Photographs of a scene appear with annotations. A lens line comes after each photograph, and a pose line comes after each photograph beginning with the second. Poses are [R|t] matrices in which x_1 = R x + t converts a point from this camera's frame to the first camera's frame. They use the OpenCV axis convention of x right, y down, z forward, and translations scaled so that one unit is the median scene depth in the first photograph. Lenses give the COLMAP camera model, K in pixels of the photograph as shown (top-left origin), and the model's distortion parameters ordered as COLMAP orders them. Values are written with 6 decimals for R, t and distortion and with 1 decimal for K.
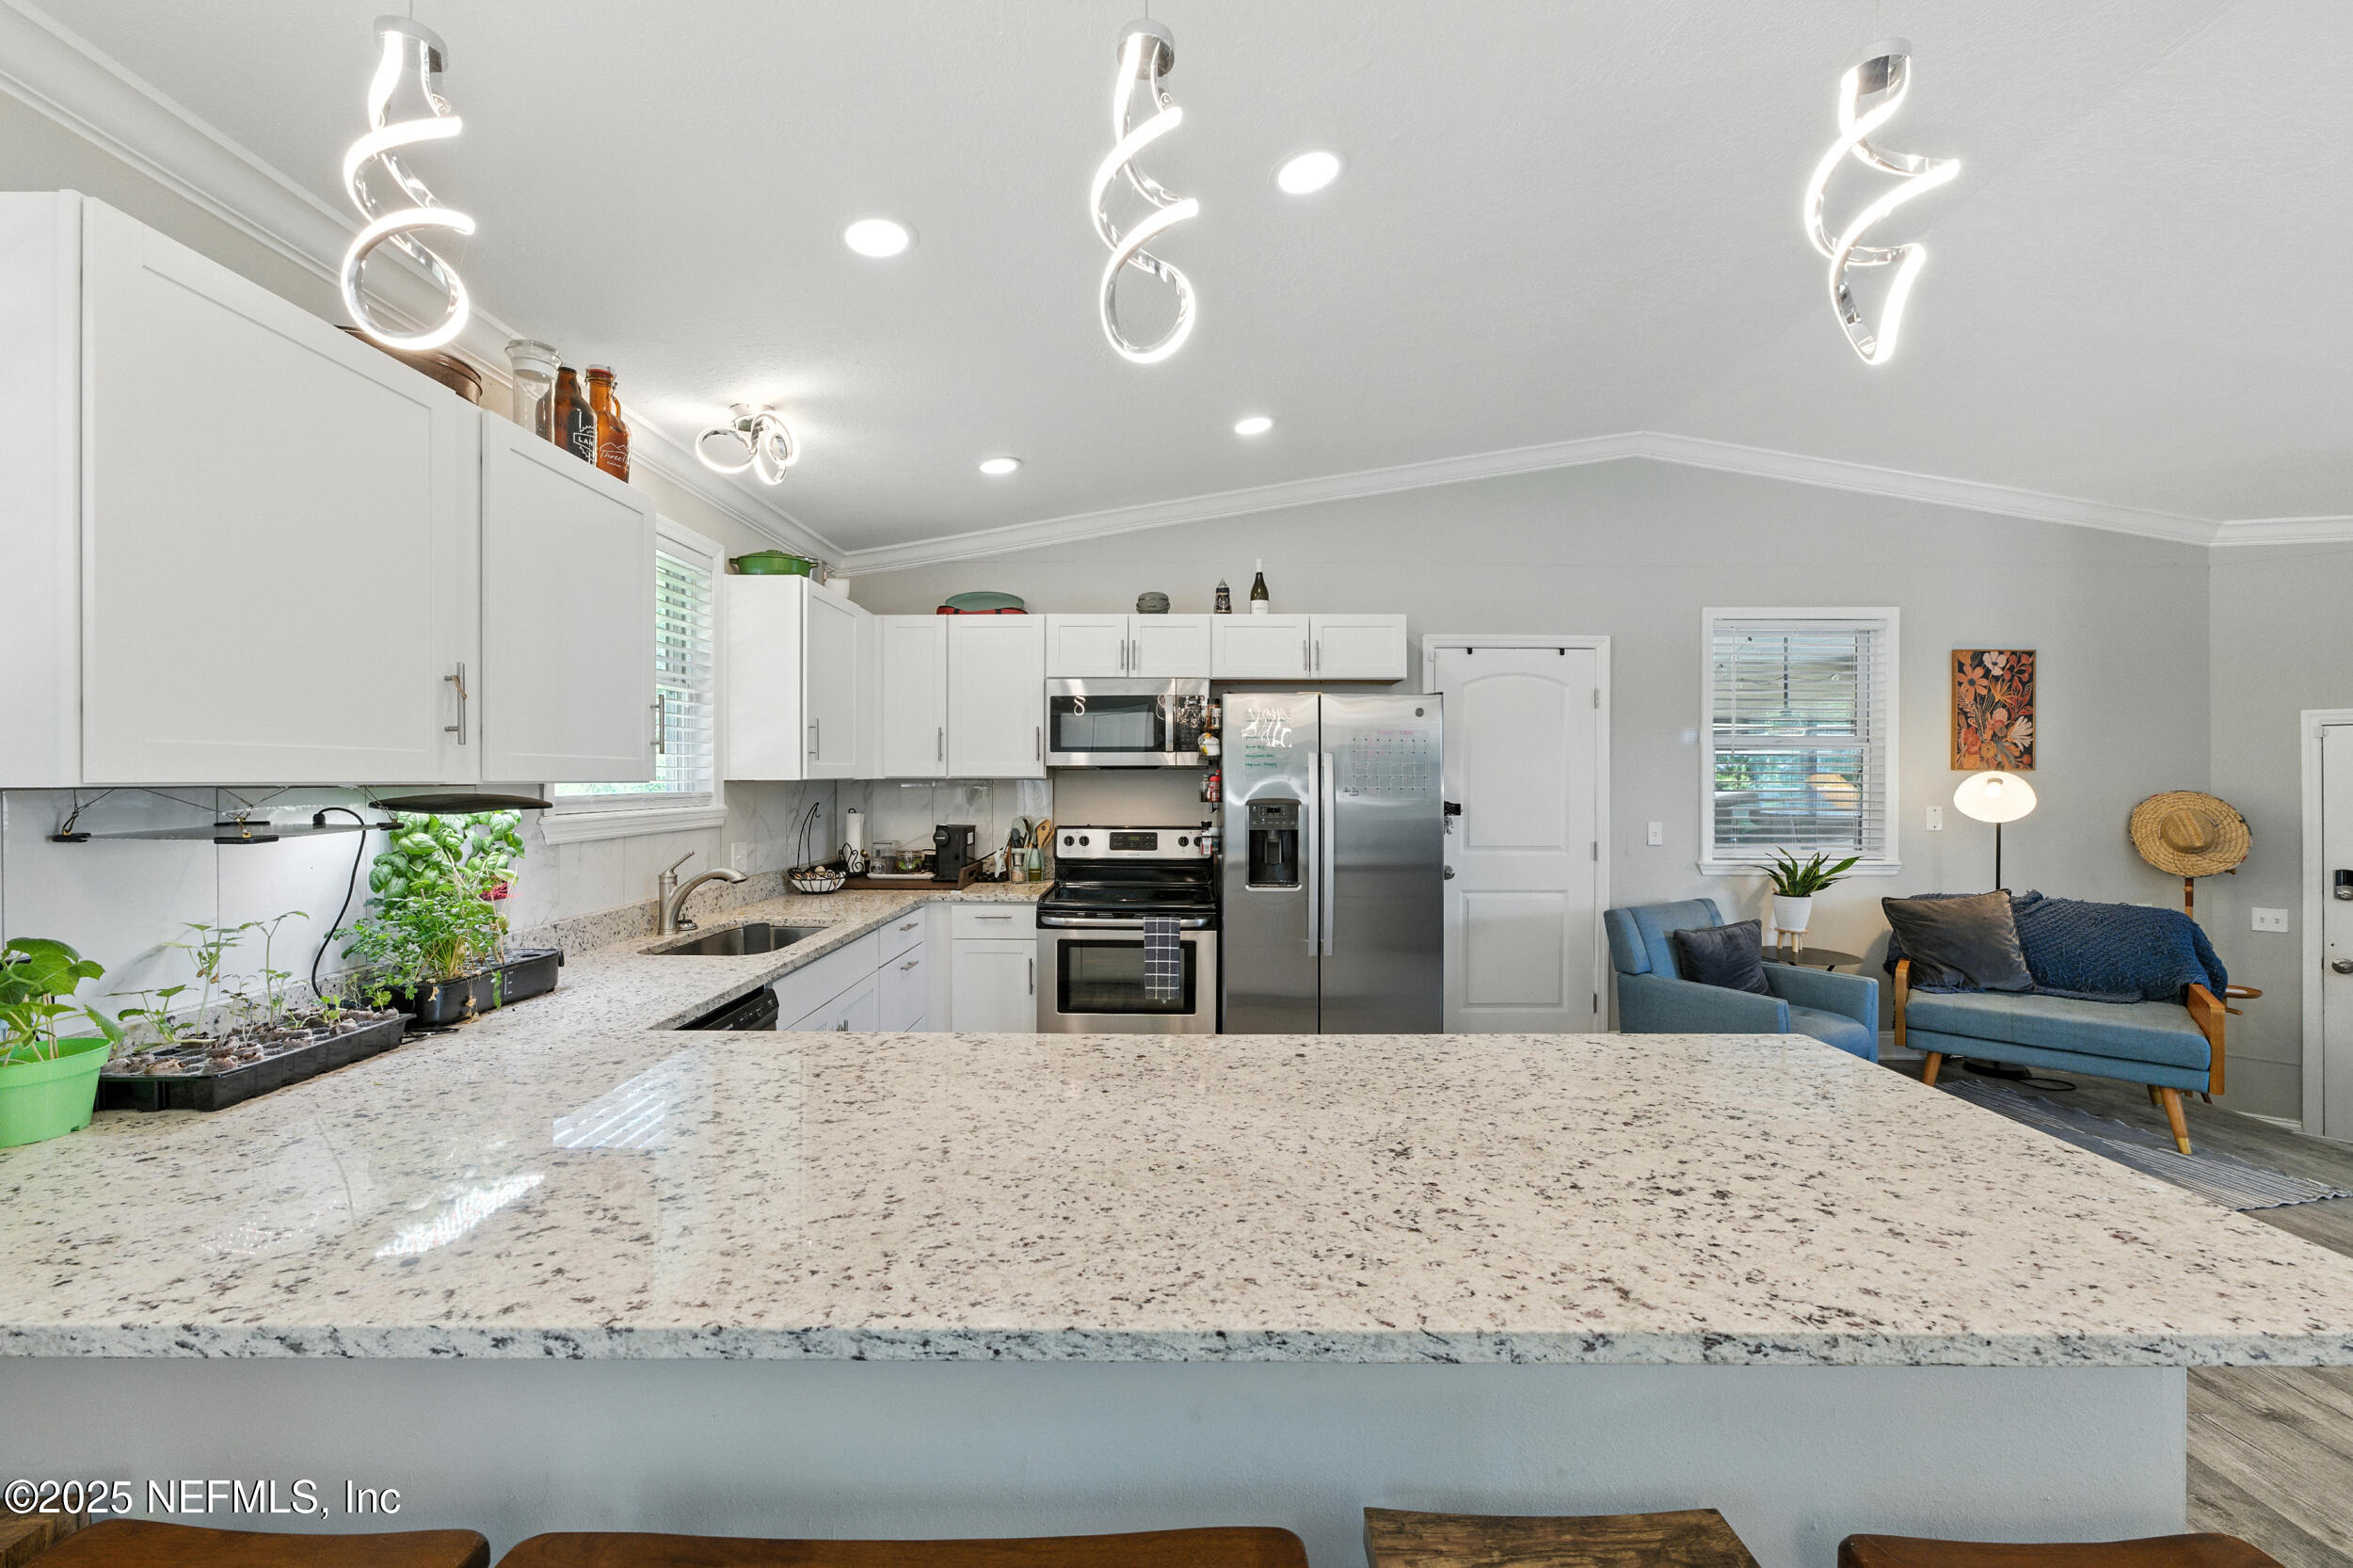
lens RADIAL K [[935.9, 0, 1176.5], [0, 935.9, 784.0], [0, 0, 1]] dist [-0.002110, -0.000479]
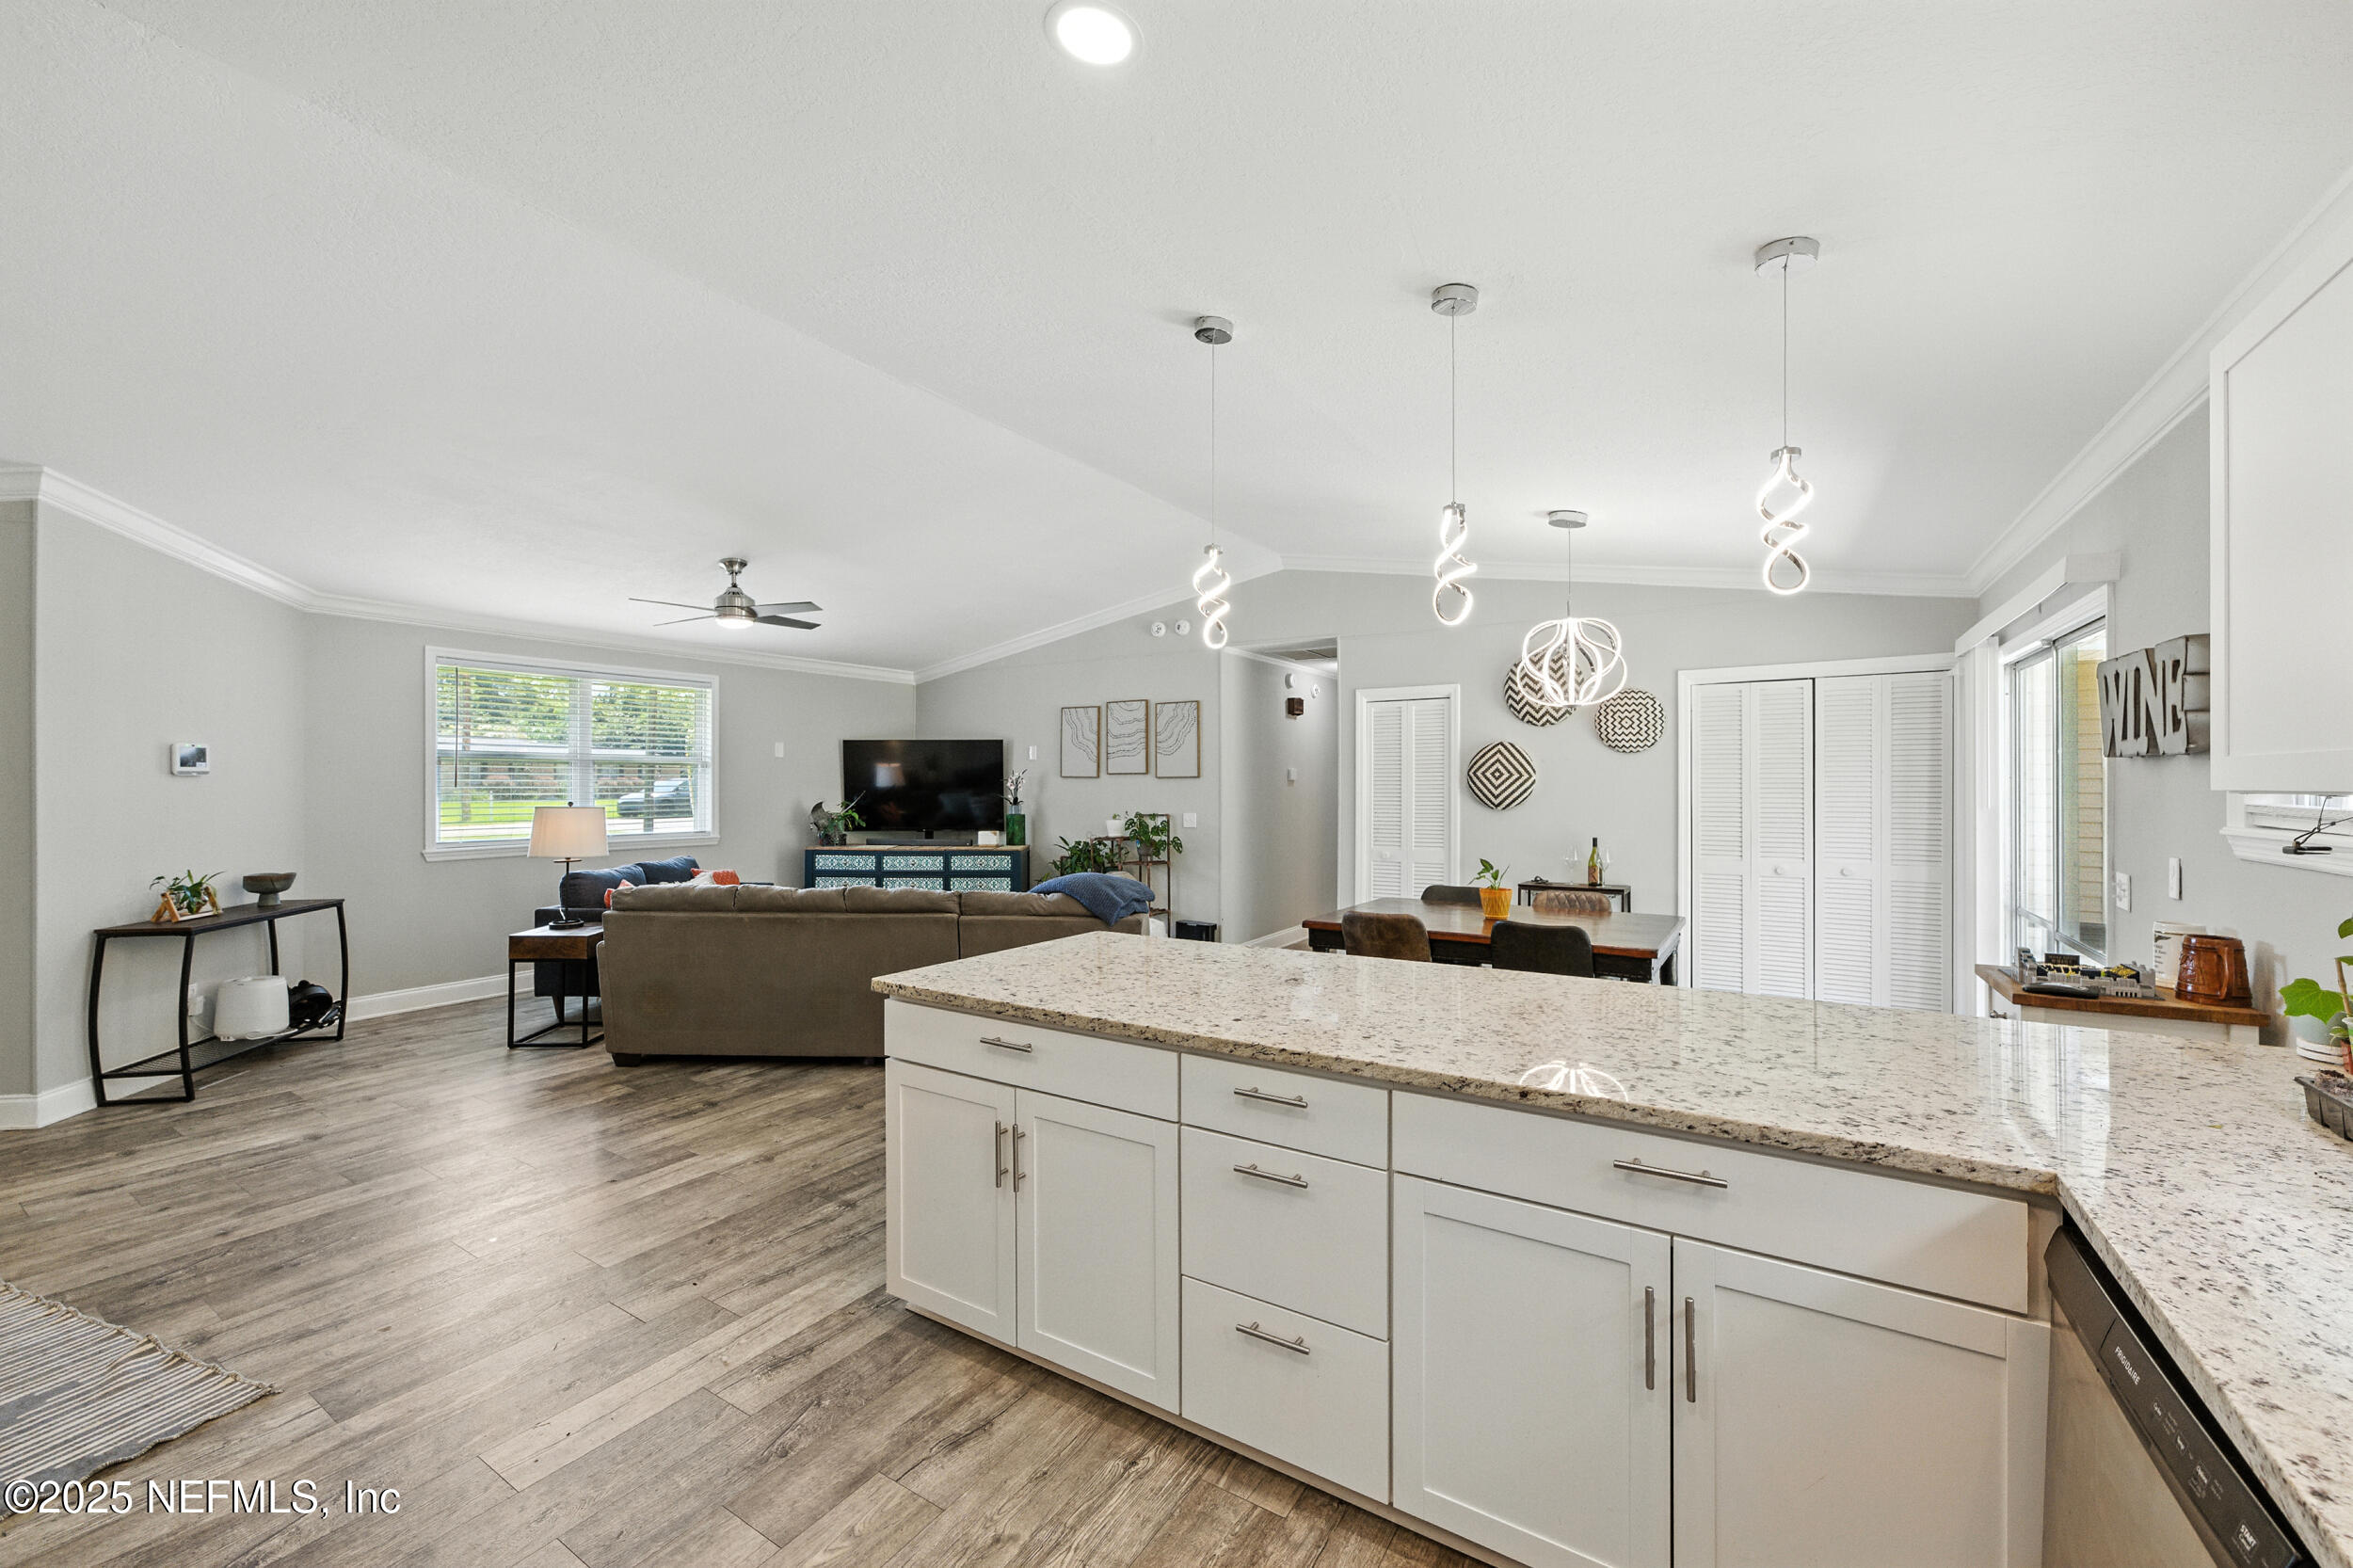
lens RADIAL K [[935.9, 0, 1176.5], [0, 935.9, 784.0], [0, 0, 1]] dist [-0.002110, -0.000479]
pose [[-0.844560, 0.003263, 0.535451, -0.338630], [0.004935, 0.999986, 0.001691, -0.009114], [-0.535439, 0.004071, -0.844564, 1.575109]]
